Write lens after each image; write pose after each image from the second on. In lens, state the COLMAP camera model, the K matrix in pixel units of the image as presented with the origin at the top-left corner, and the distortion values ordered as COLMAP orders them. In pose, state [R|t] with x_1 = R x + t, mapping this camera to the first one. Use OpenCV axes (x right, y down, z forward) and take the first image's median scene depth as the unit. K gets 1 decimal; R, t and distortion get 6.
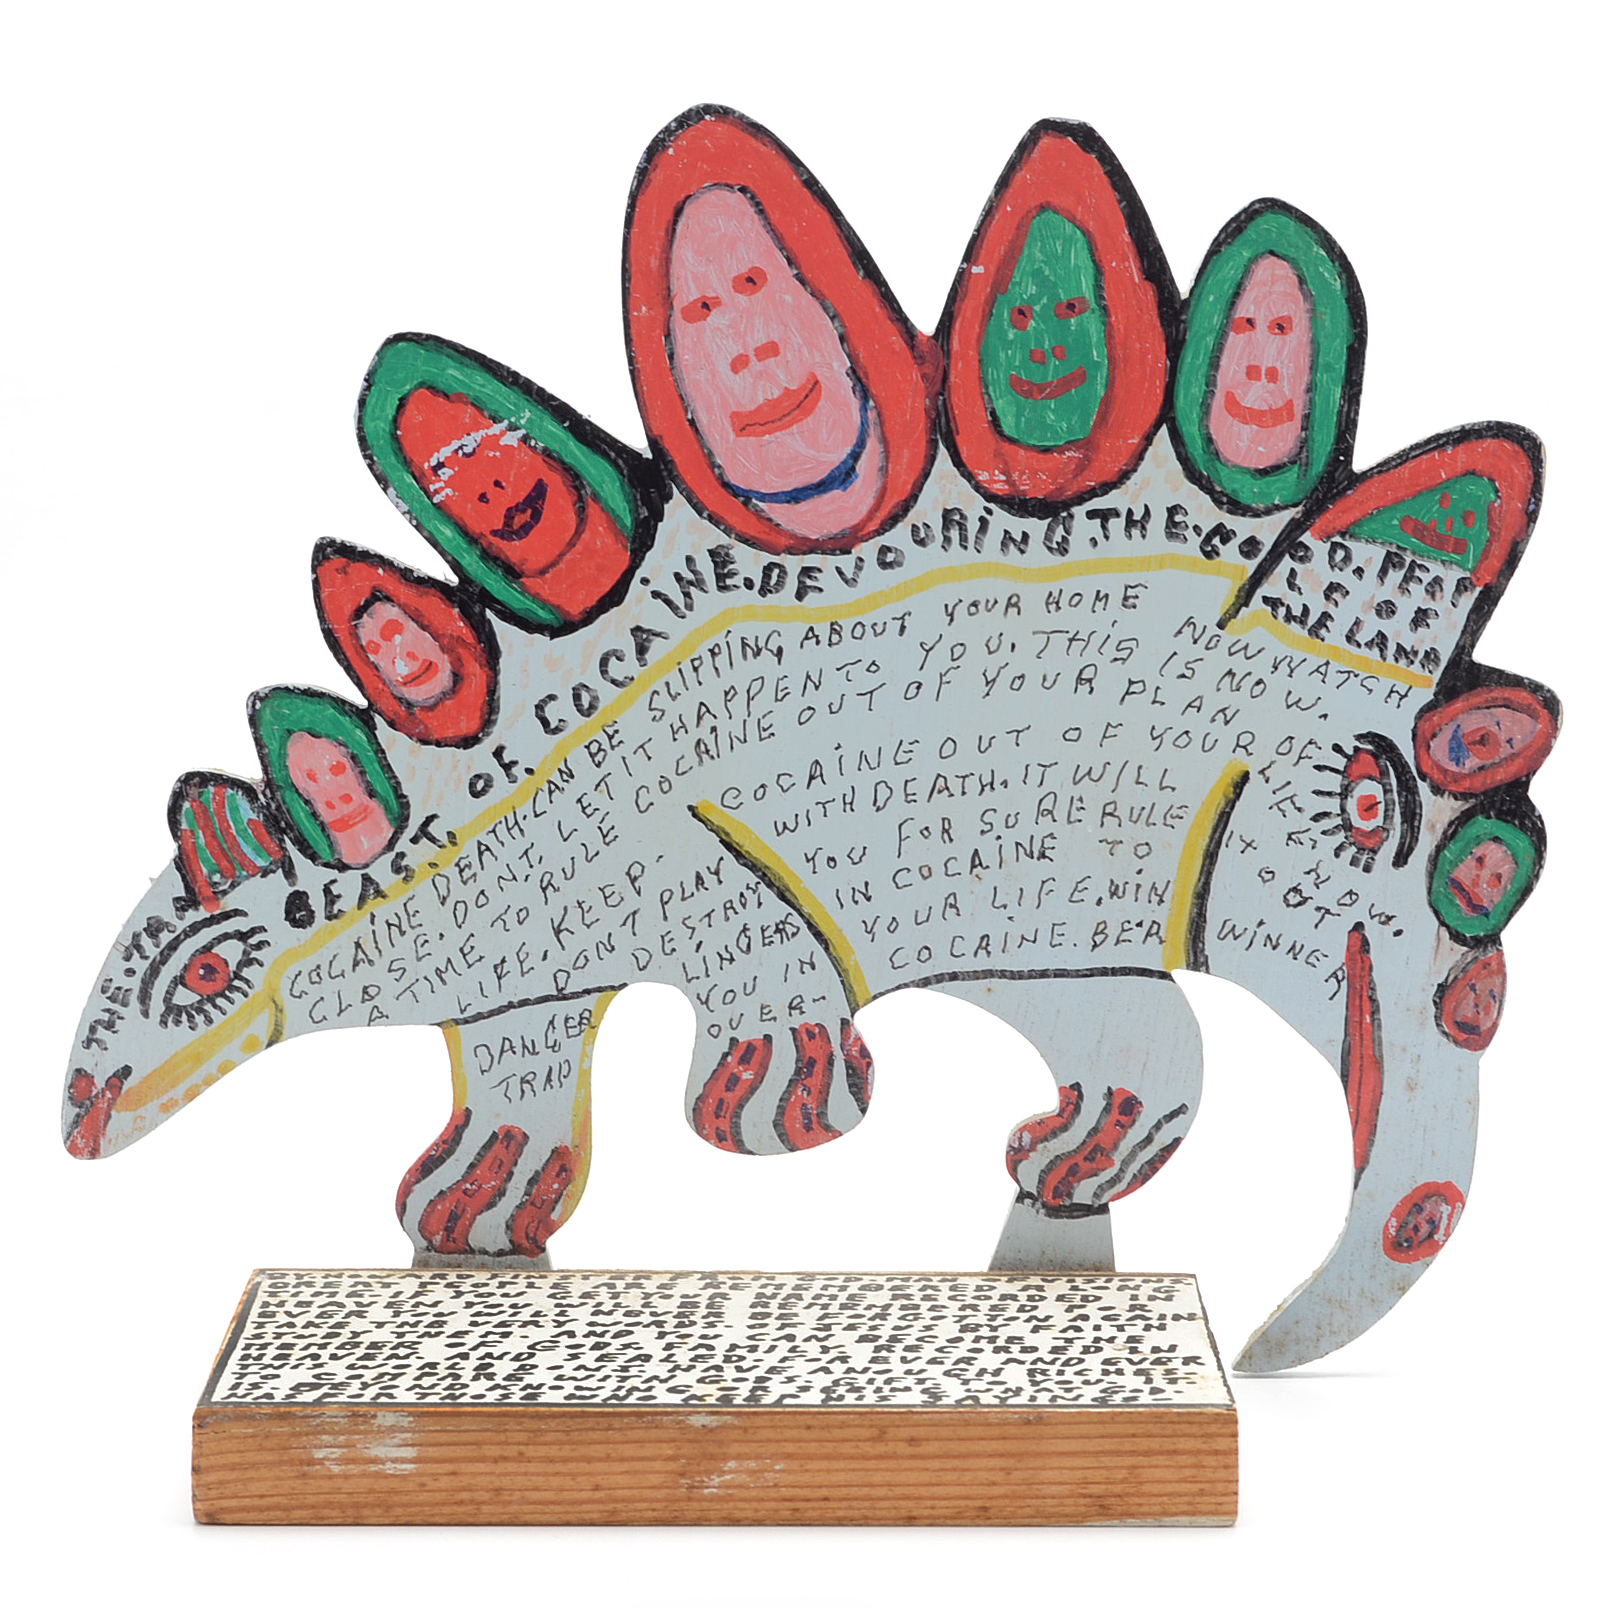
lens RADIAL K [[4706.5, 0, 862.1], [0, 4706.5, 810.4], [0, 0, 1]] dist [0.015596, 0.000000]
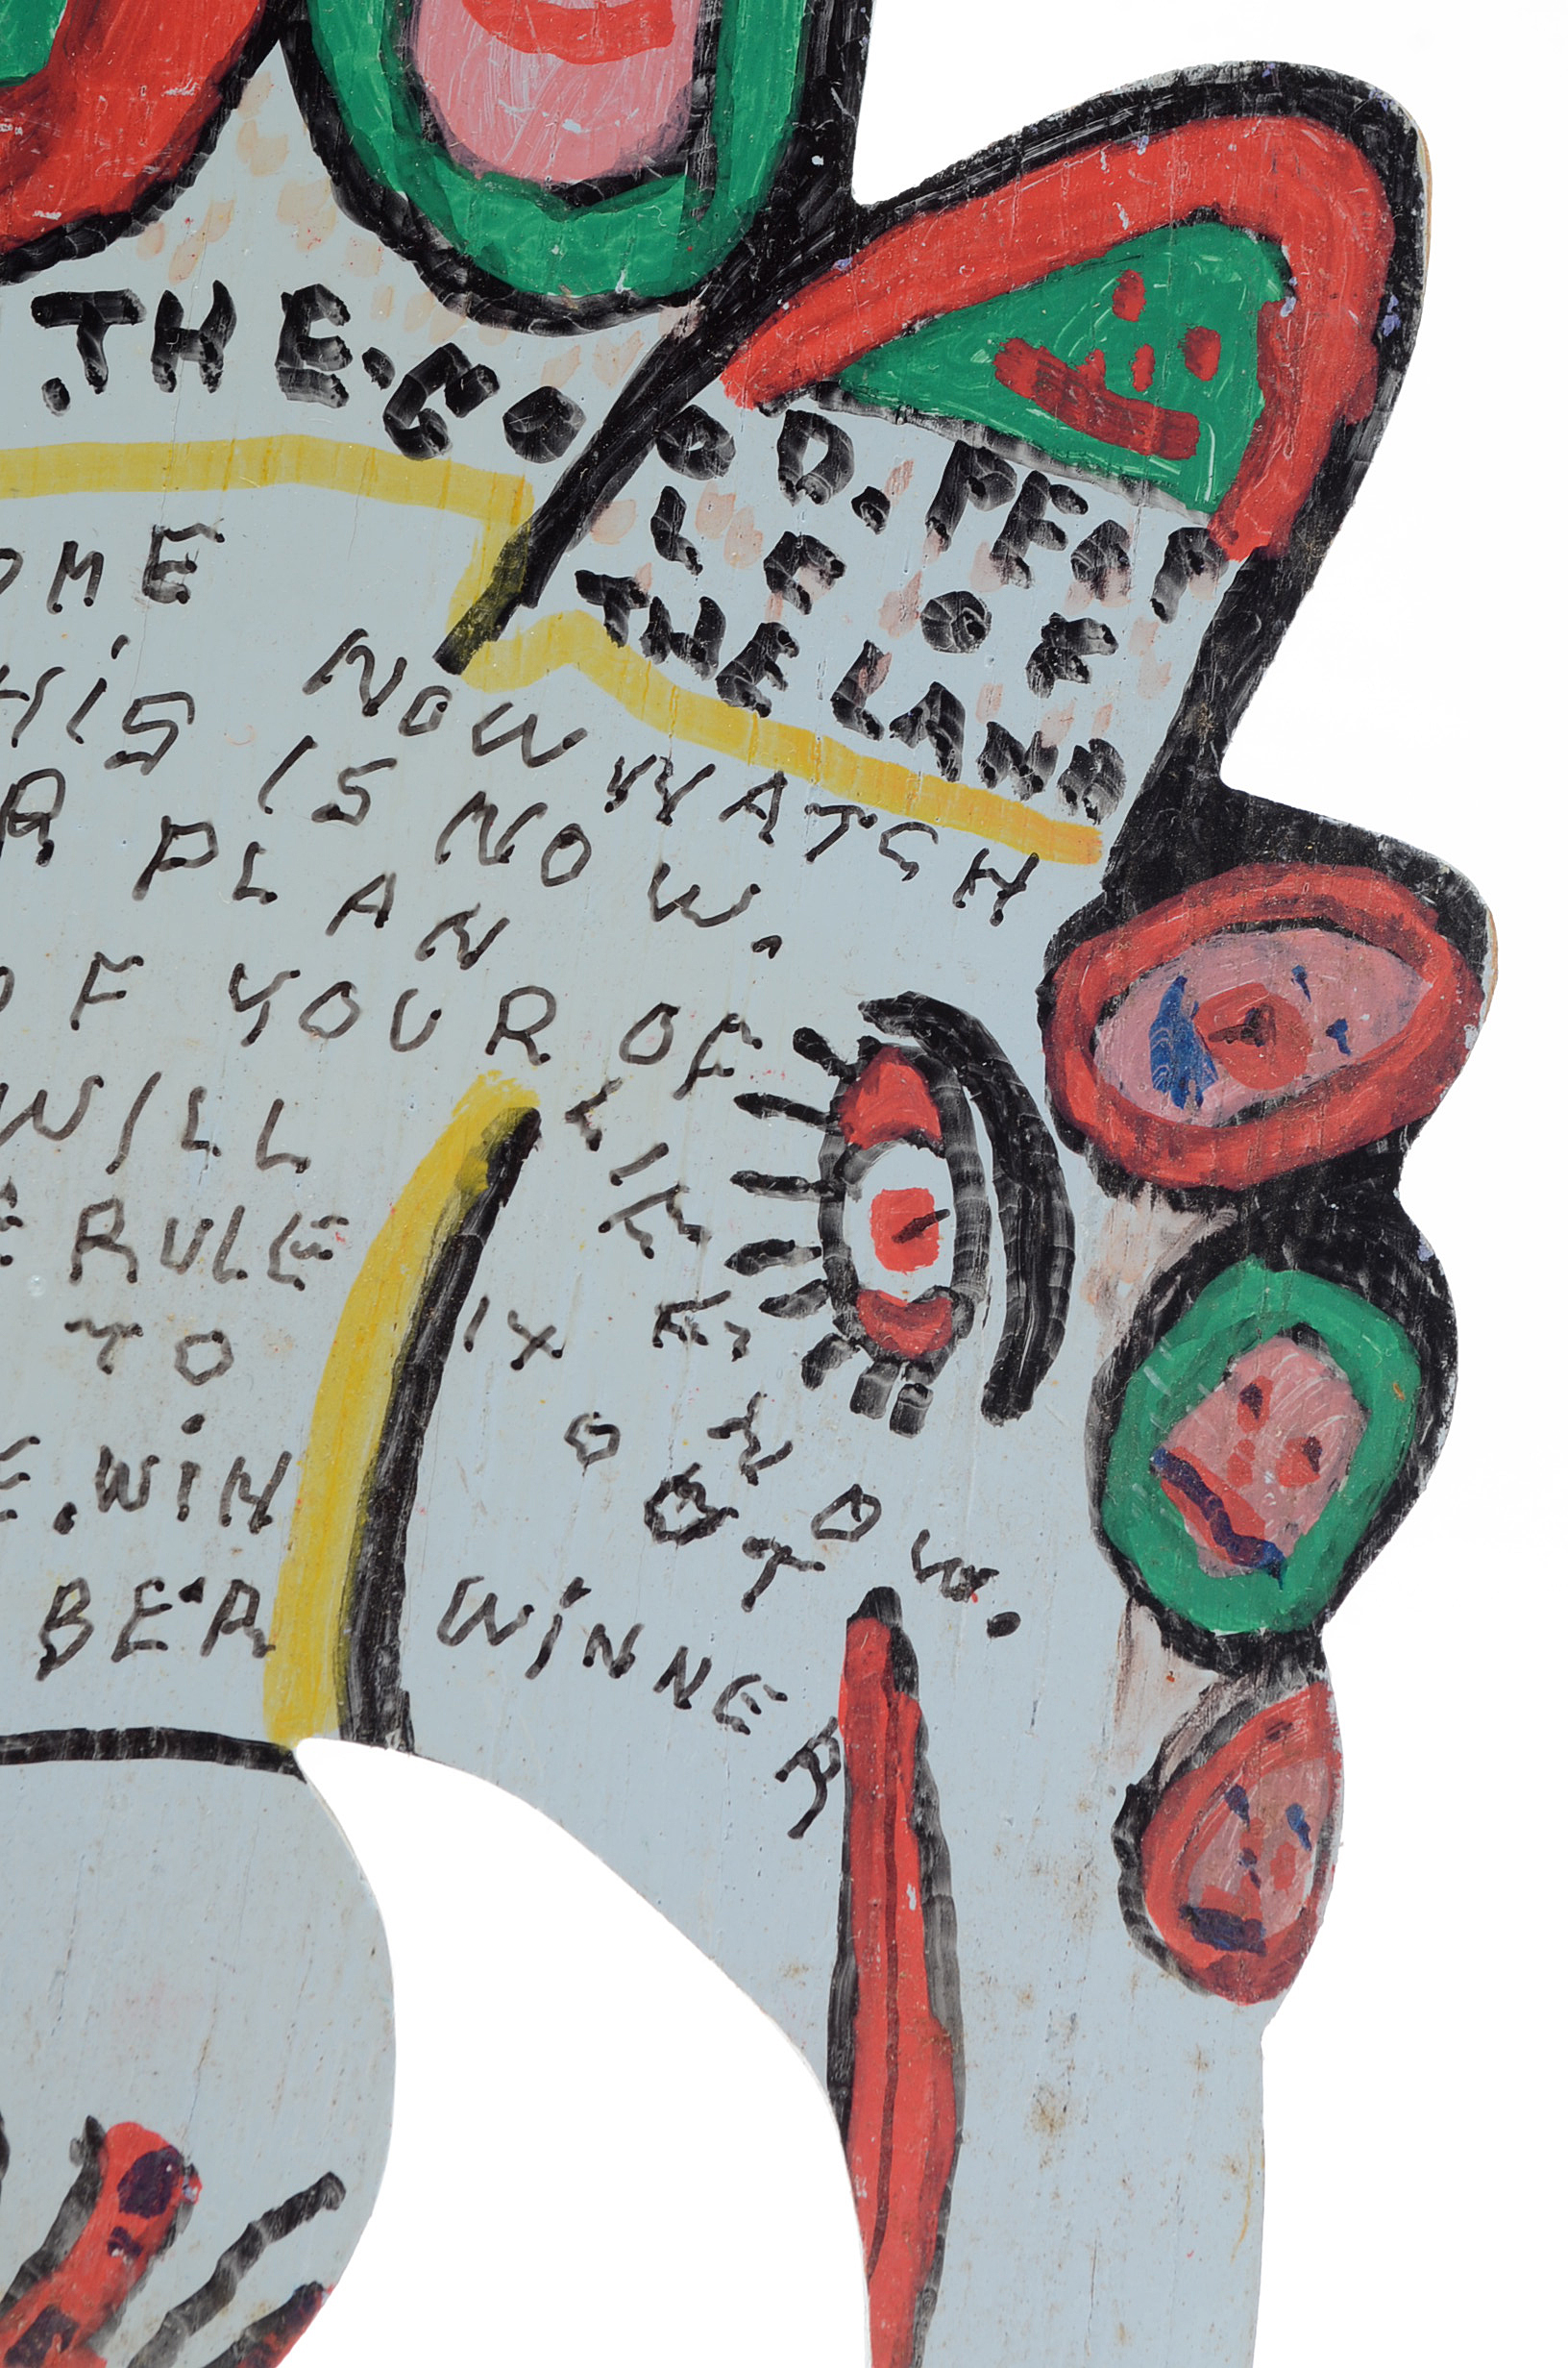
lens RADIAL K [[5389.7, 0, 784.7], [0, 5389.7, 1179.5], [0, 0, 1]] dist [0.031531, 0.000000]
pose [[0.997475, 0.011101, 0.070140, 0.073425], [0.002802, 0.980784, -0.195079, 0.068371], [-0.070958, 0.194783, 0.978276, 0.640520]]
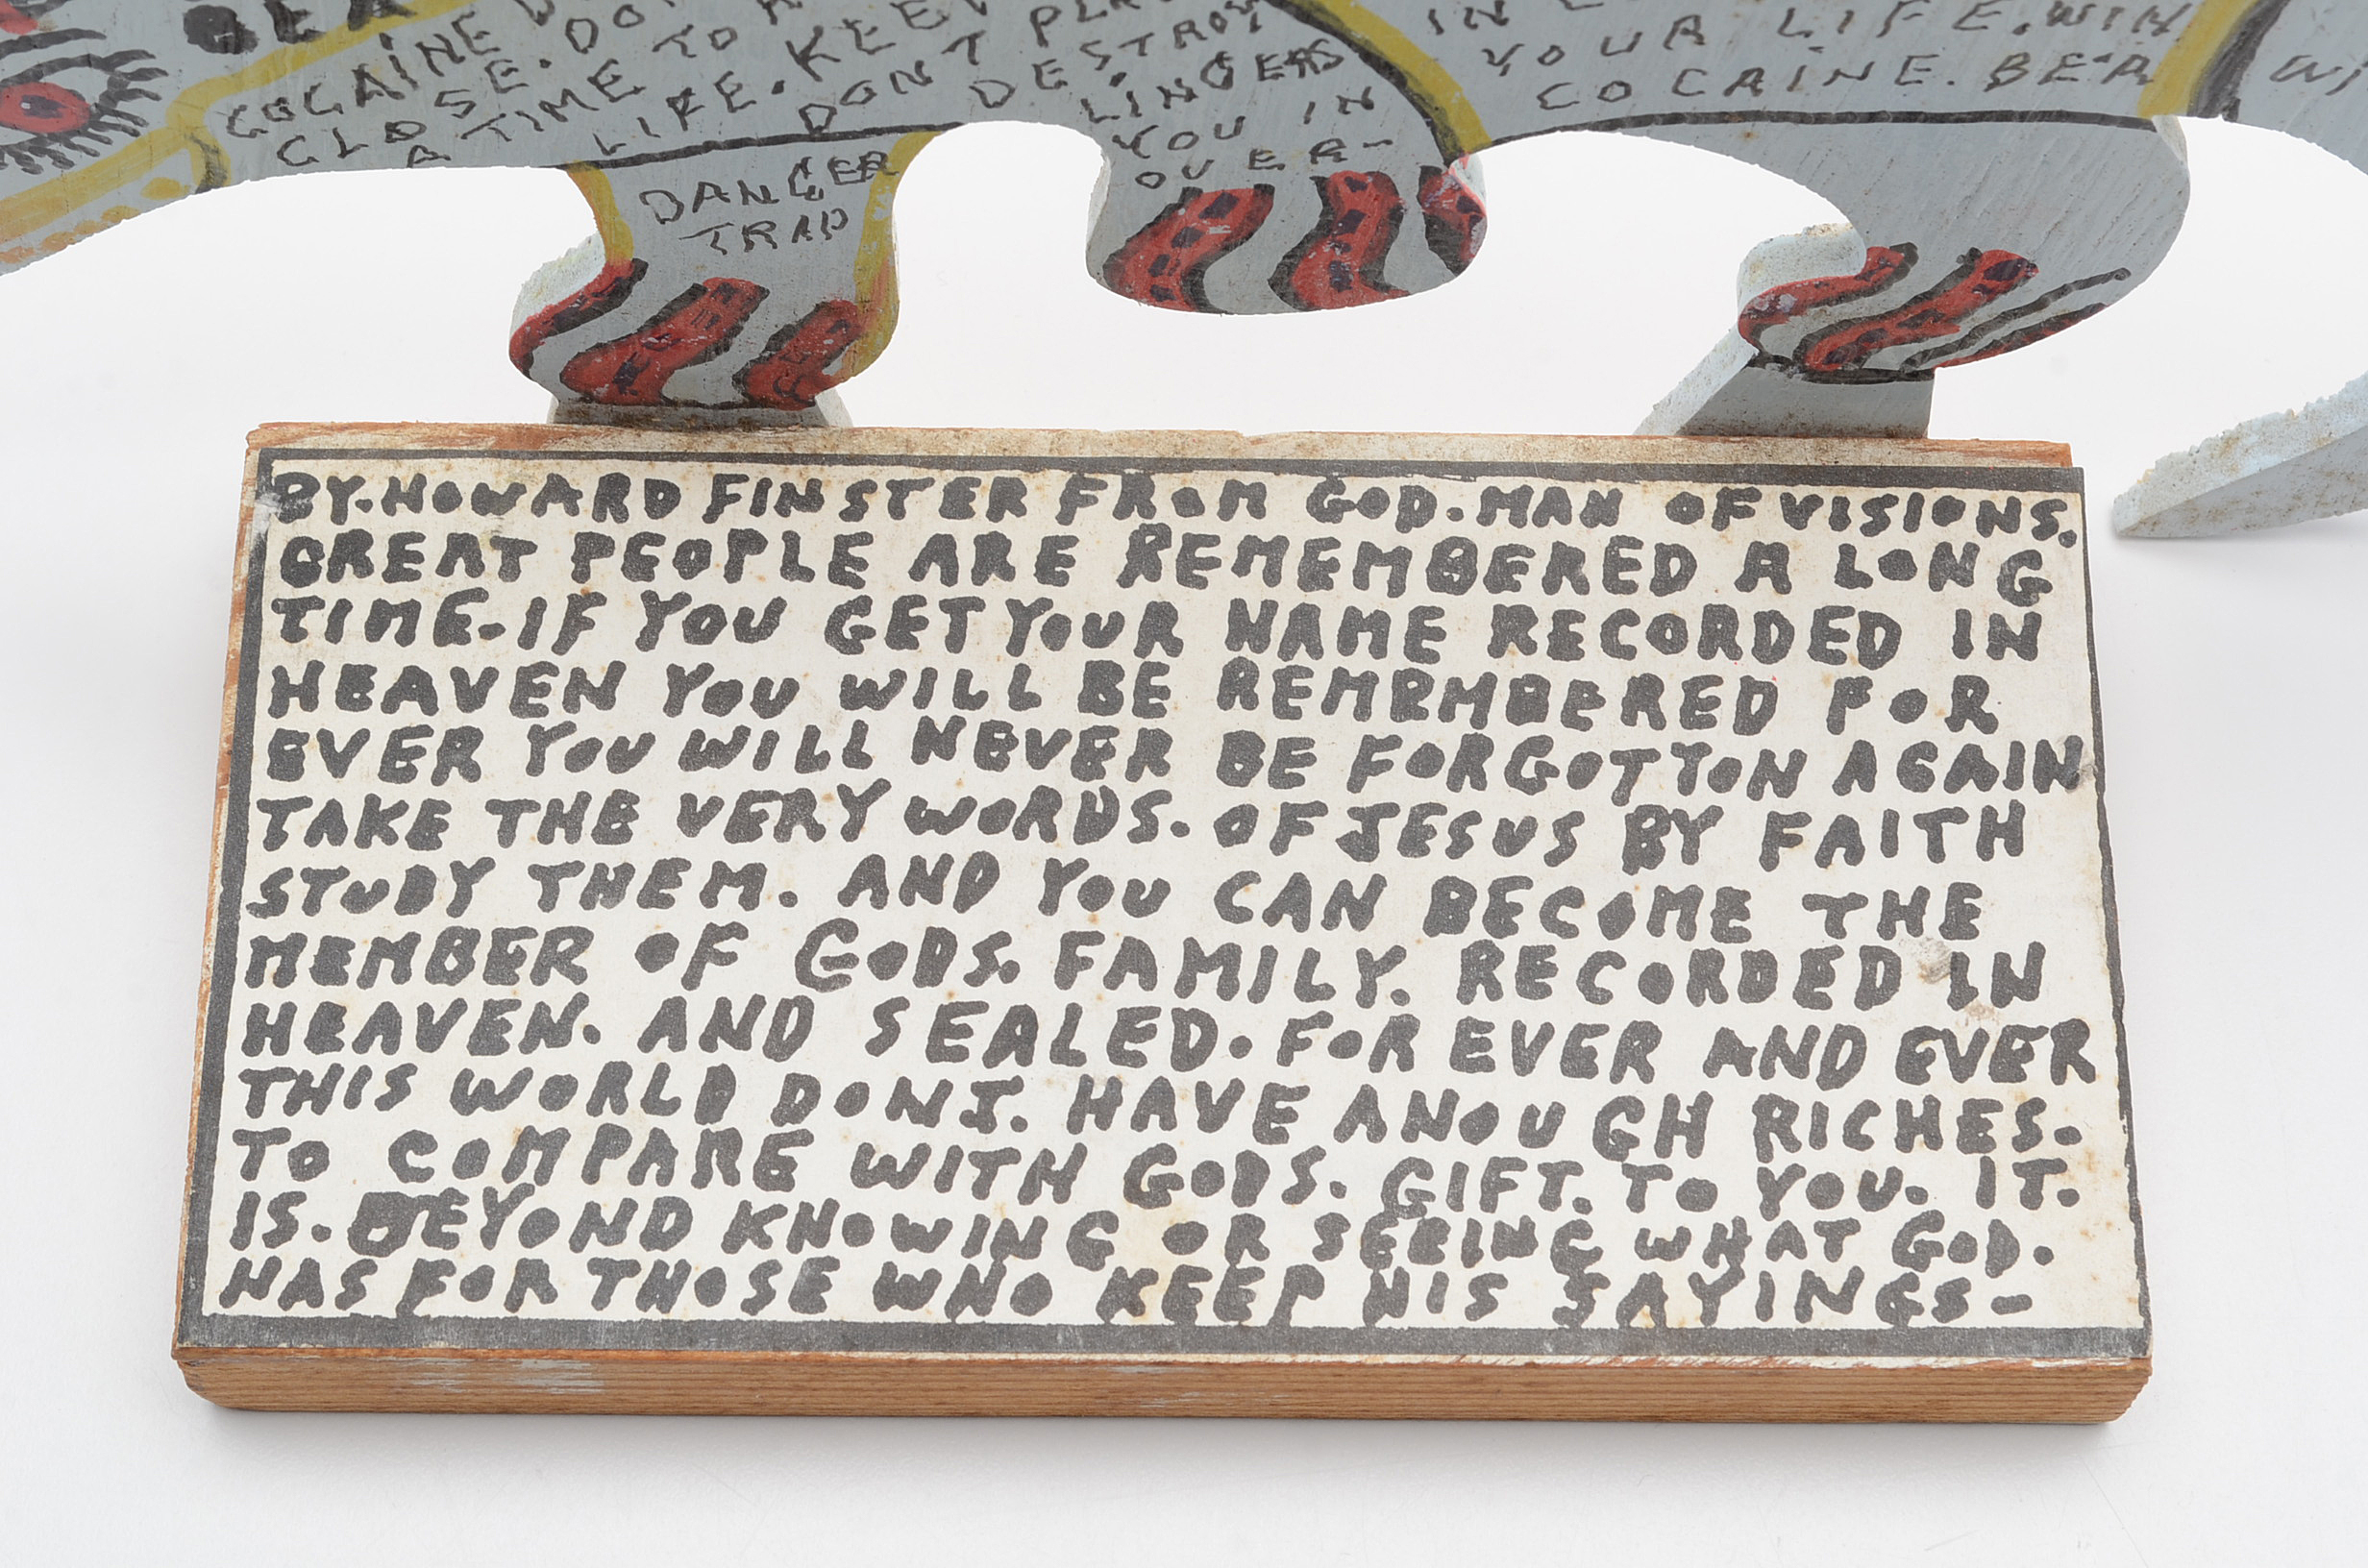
lens RADIAL K [[4543.0, 0, 1166.1], [0, 4543.0, 790.3], [0, 0, 1]] dist [0.022012, 0.000000]
pose [[0.999866, 0.016210, 0.002164, -0.030067], [-0.010319, 0.522738, 0.852431, -0.309220], [0.012687, -0.852339, 0.522836, 0.718241]]
